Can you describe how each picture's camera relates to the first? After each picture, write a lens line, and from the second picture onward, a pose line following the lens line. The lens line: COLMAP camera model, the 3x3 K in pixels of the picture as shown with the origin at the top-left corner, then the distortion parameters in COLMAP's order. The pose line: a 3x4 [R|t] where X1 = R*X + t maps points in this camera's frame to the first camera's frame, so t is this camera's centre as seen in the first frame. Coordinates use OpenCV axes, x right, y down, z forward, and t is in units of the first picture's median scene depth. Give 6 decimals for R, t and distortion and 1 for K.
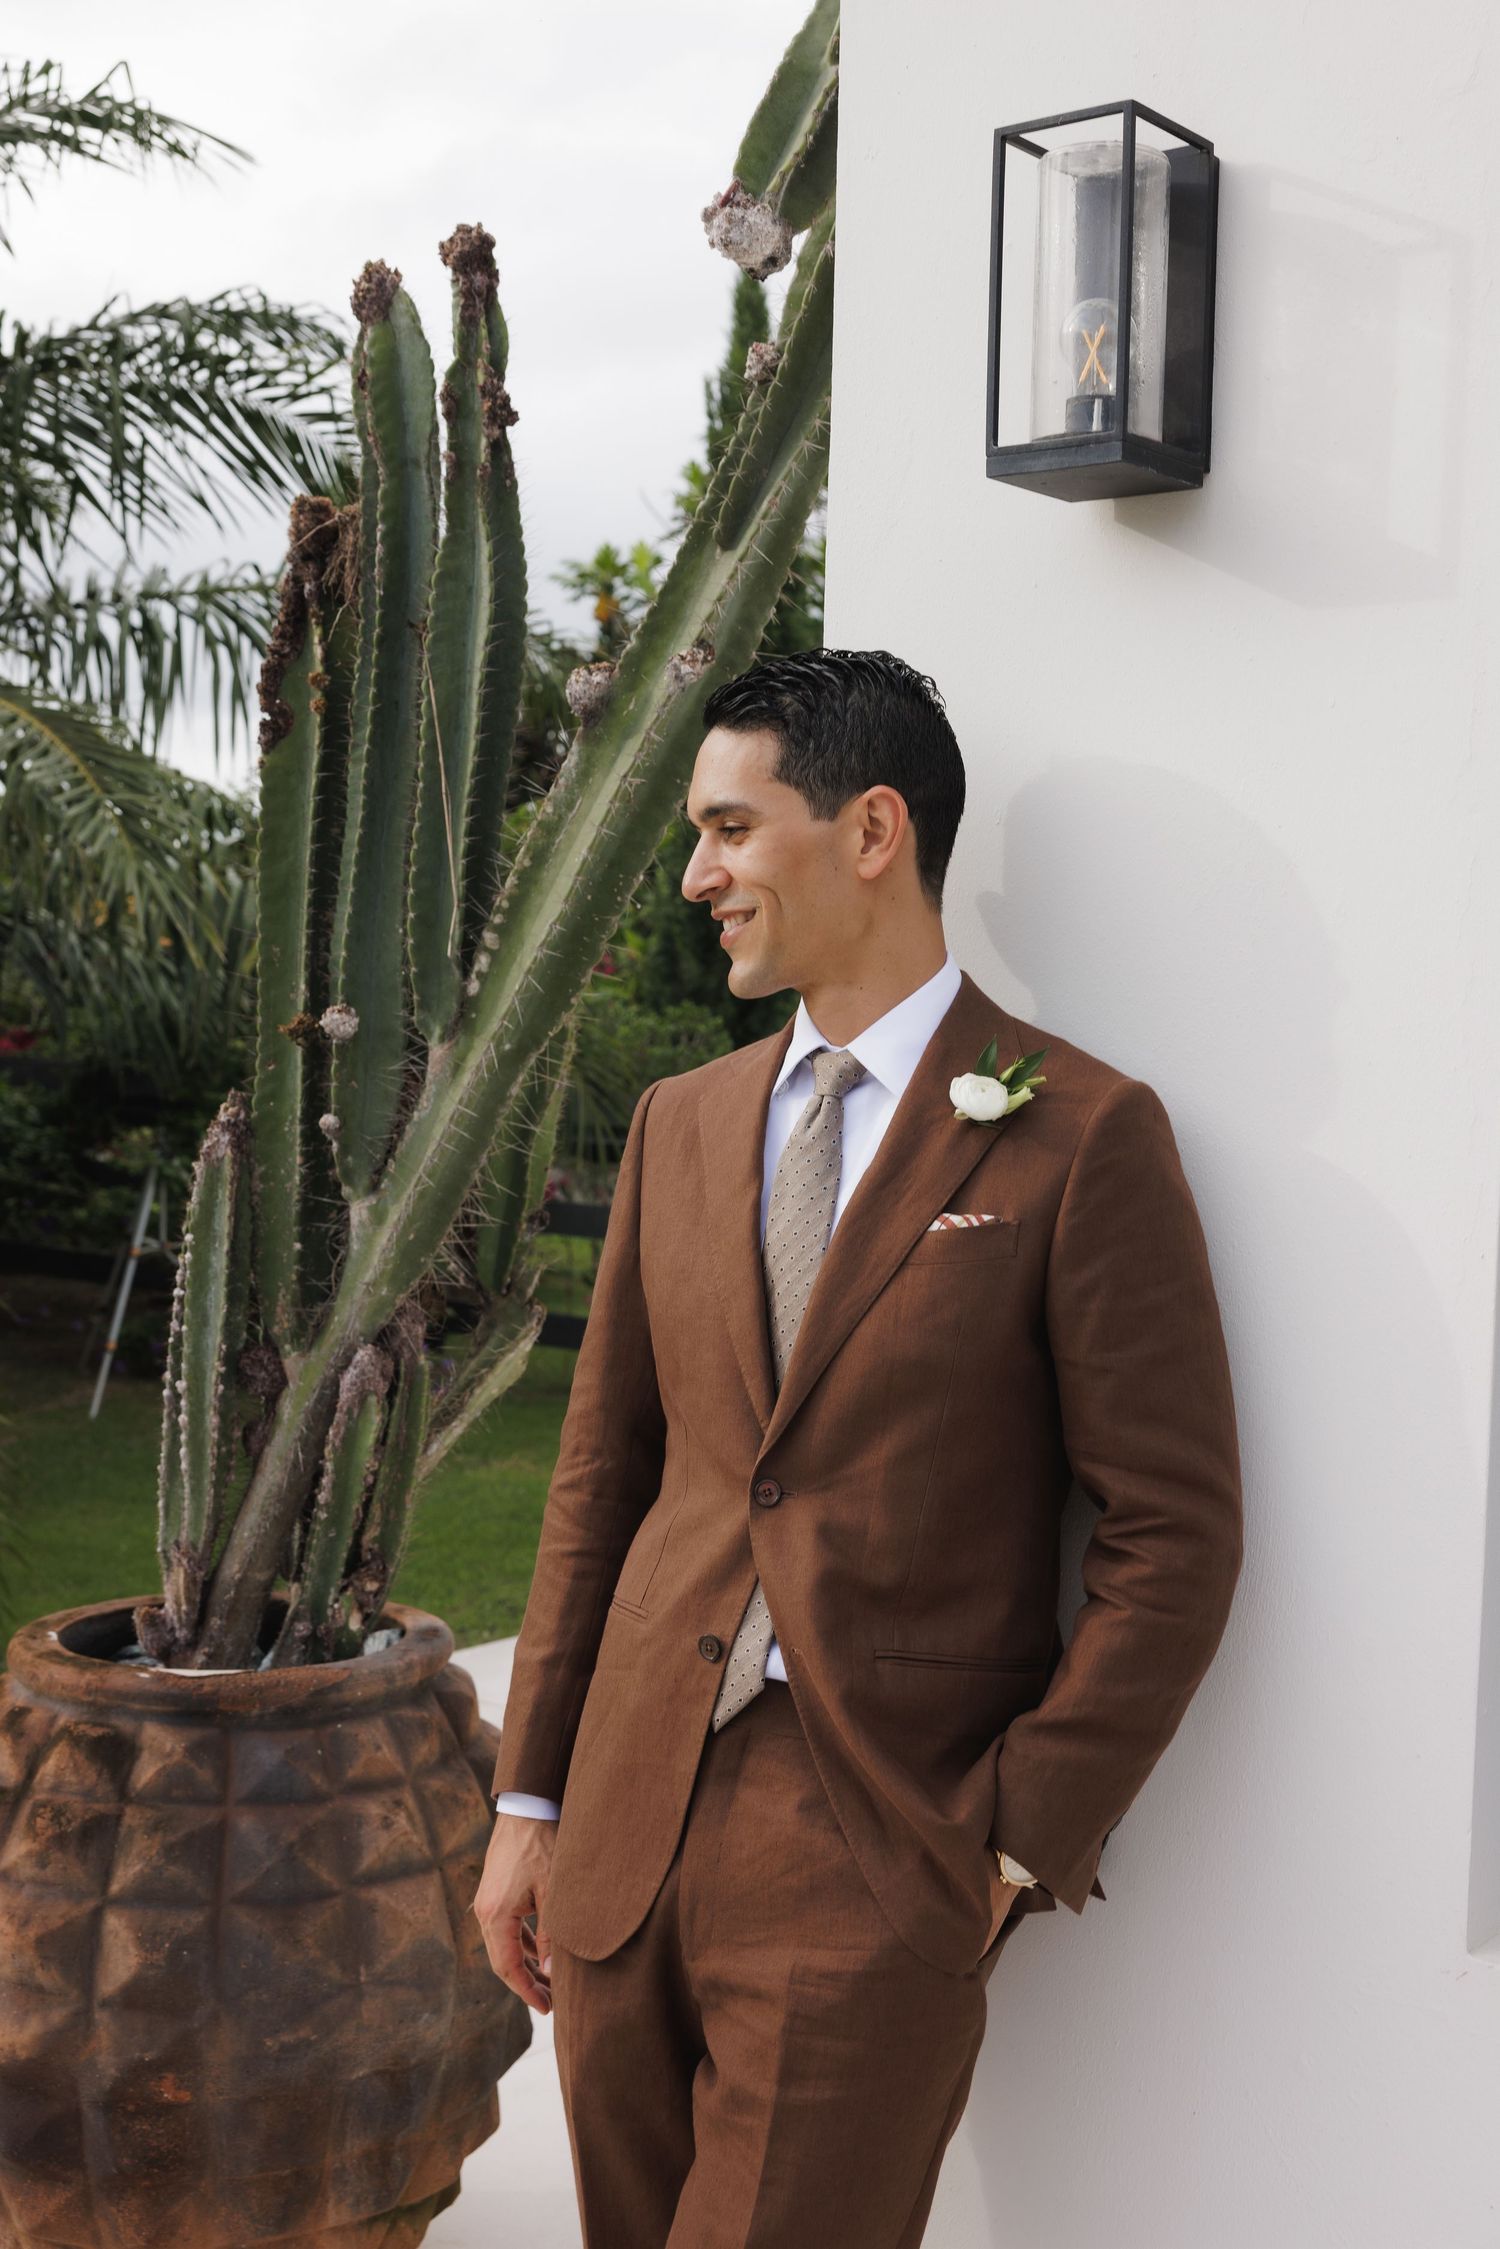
lens RADIAL K [[2941.3, 0, 750.0], [0, 2941.3, 1124.5], [0, 0, 1]] dist [0.016636, 0.011592]
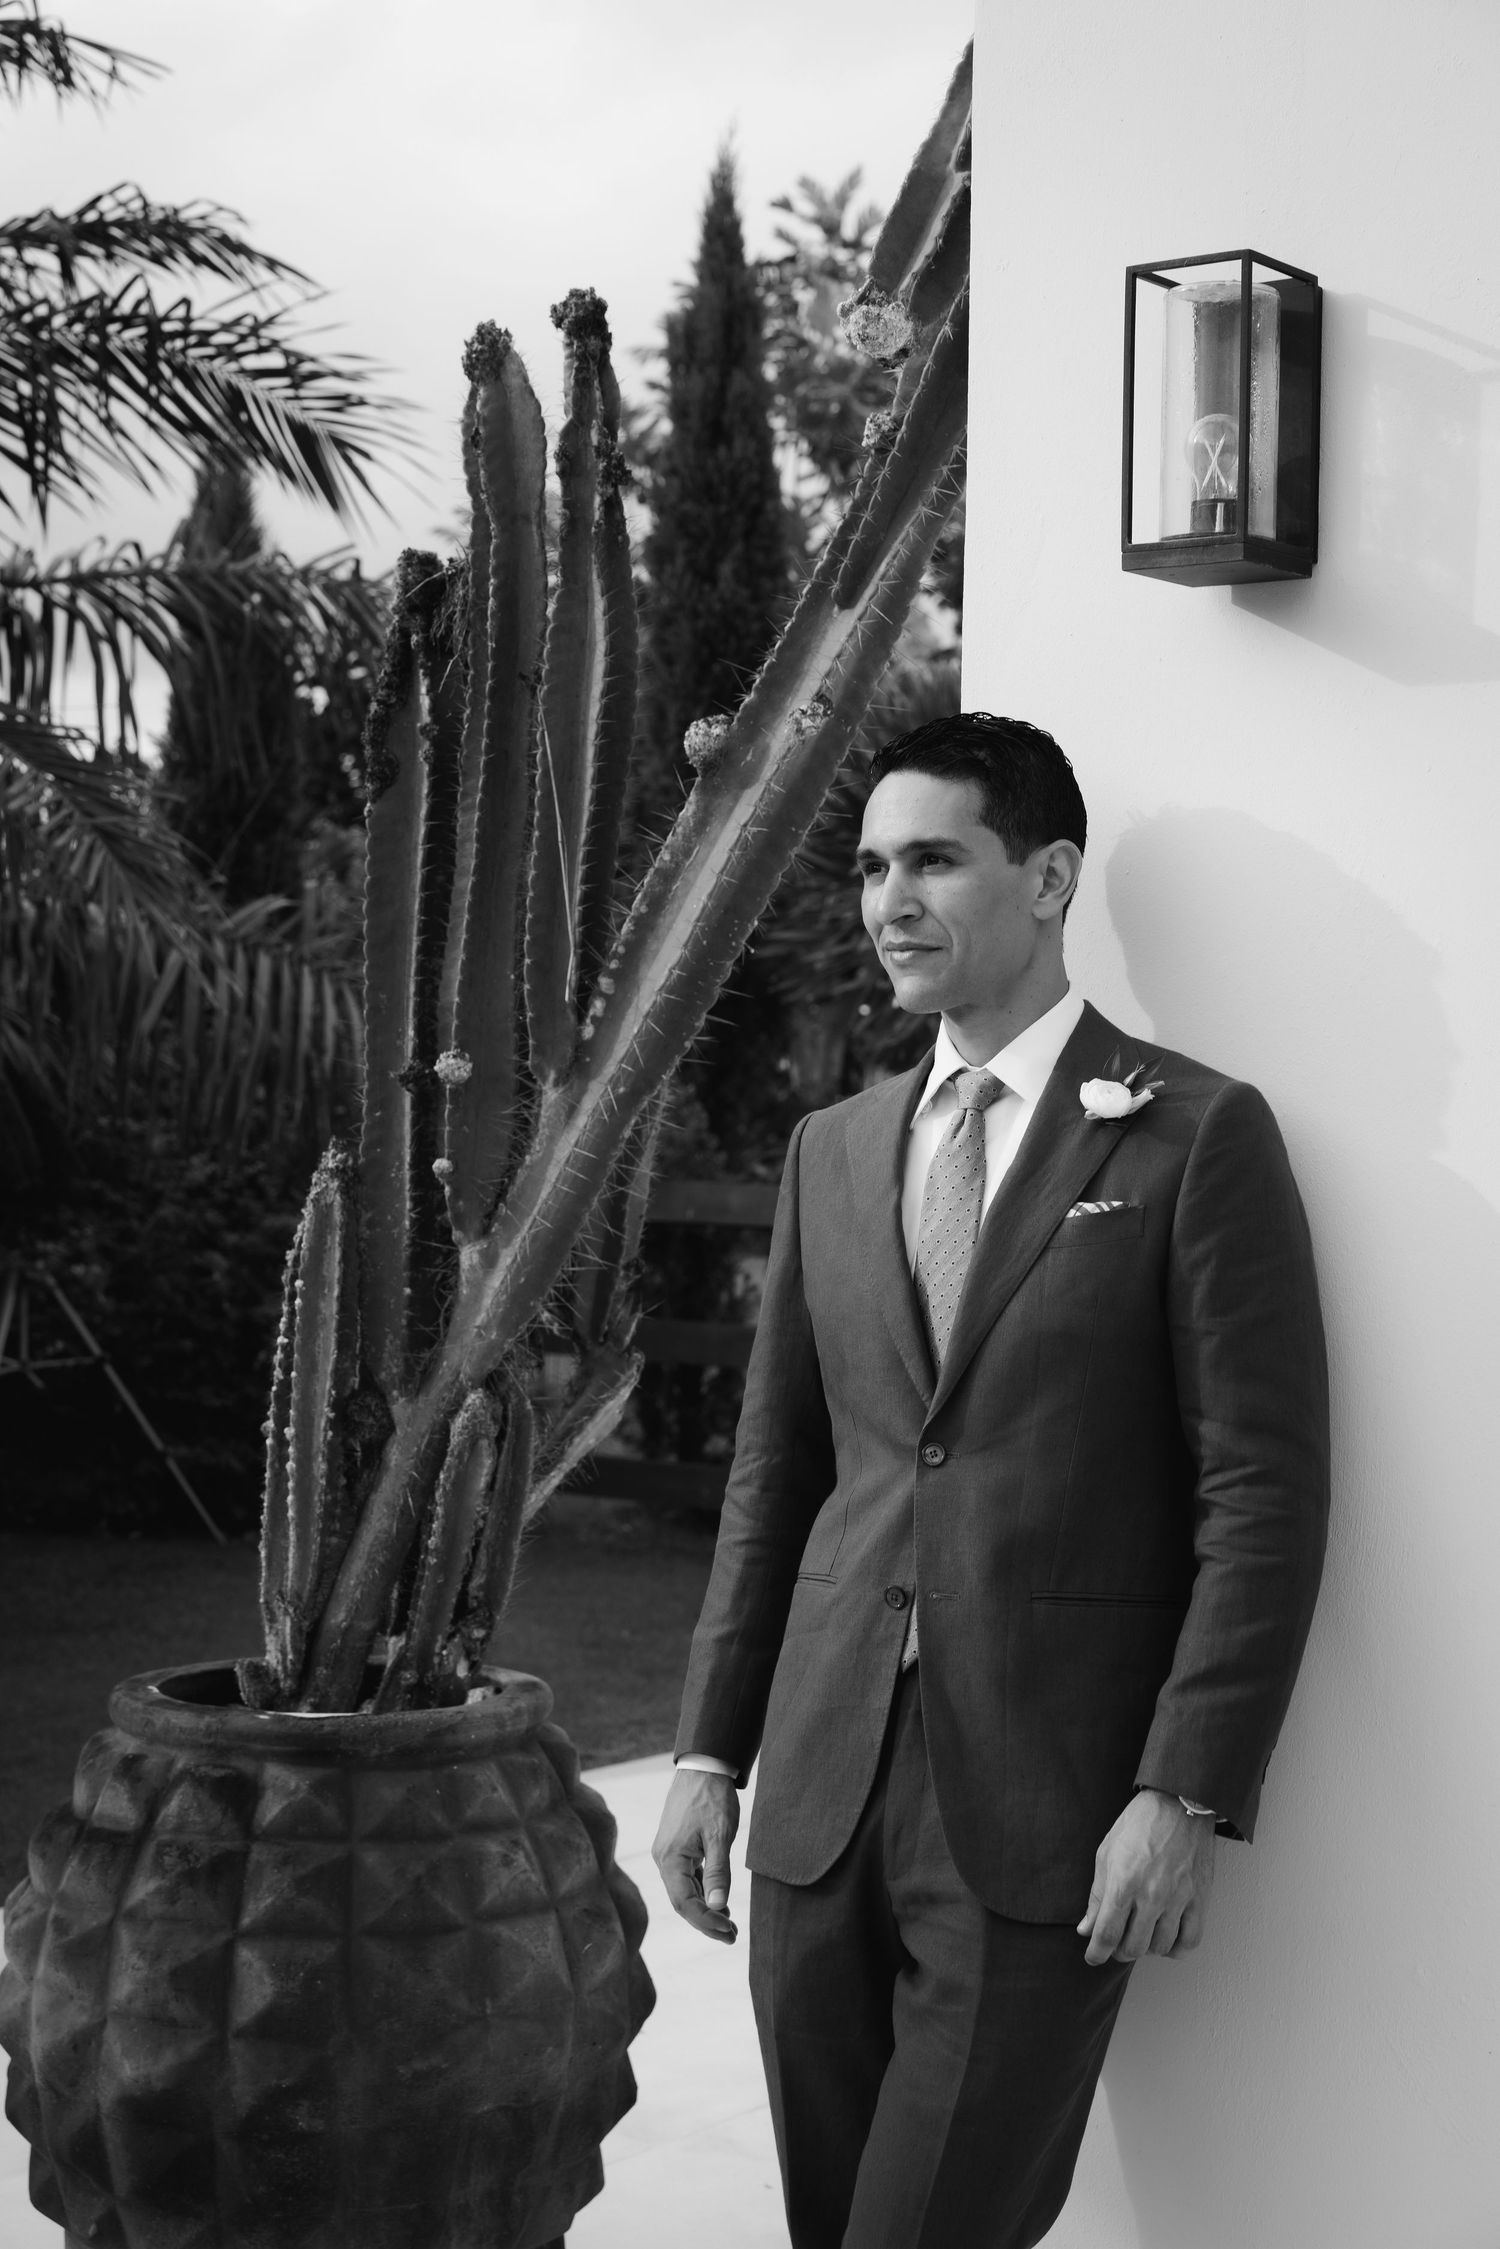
lens RADIAL K [[3621.1, 0, 750.0], [0, 3621.1, 1124.5], [0, 0, 1]] dist [0.036581, -0.022629]
pose [[0.999914, -0.008775, 0.009716, -0.050508], [0.009019, 0.999637, -0.025401, 0.017746], [-0.009490, 0.025487, 0.999630, -0.251161]]
